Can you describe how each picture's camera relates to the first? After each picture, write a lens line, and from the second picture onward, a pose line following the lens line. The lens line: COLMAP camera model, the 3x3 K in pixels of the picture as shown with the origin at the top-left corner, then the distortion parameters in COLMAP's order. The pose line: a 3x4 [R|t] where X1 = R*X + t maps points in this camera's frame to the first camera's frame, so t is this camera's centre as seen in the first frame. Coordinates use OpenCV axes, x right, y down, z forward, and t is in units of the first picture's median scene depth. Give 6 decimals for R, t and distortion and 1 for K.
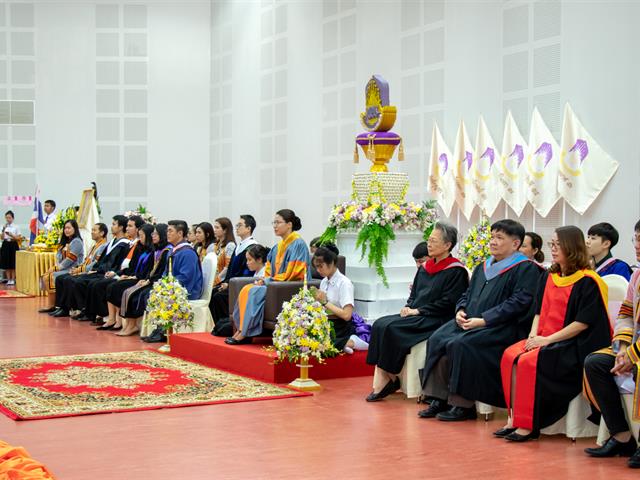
lens RADIAL K [[1234.6, 0, 320.0], [0, 1234.6, 240.0], [0, 0, 1]] dist [0.044898, 0.302782]
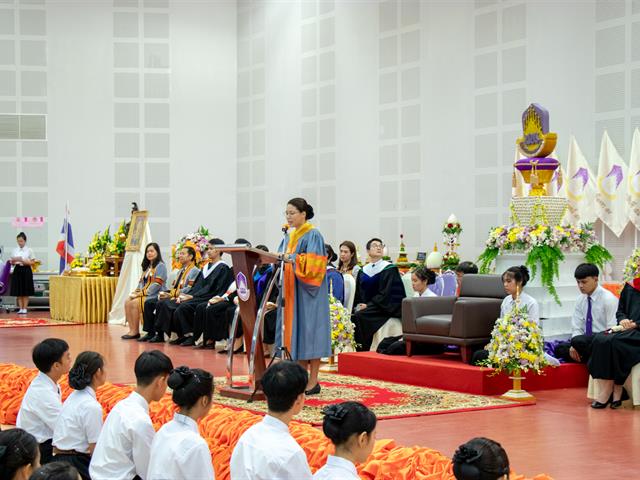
lens RADIAL K [[1448.4, 0, 320.0], [0, 1448.4, 240.0], [0, 0, 1]] dist [0.229027, 0.432149]
pose [[0.994538, -0.006899, 0.104145, -0.203968], [0.008453, 0.999859, -0.014489, -0.000901], [-0.104030, 0.015290, 0.994457, -0.160460]]
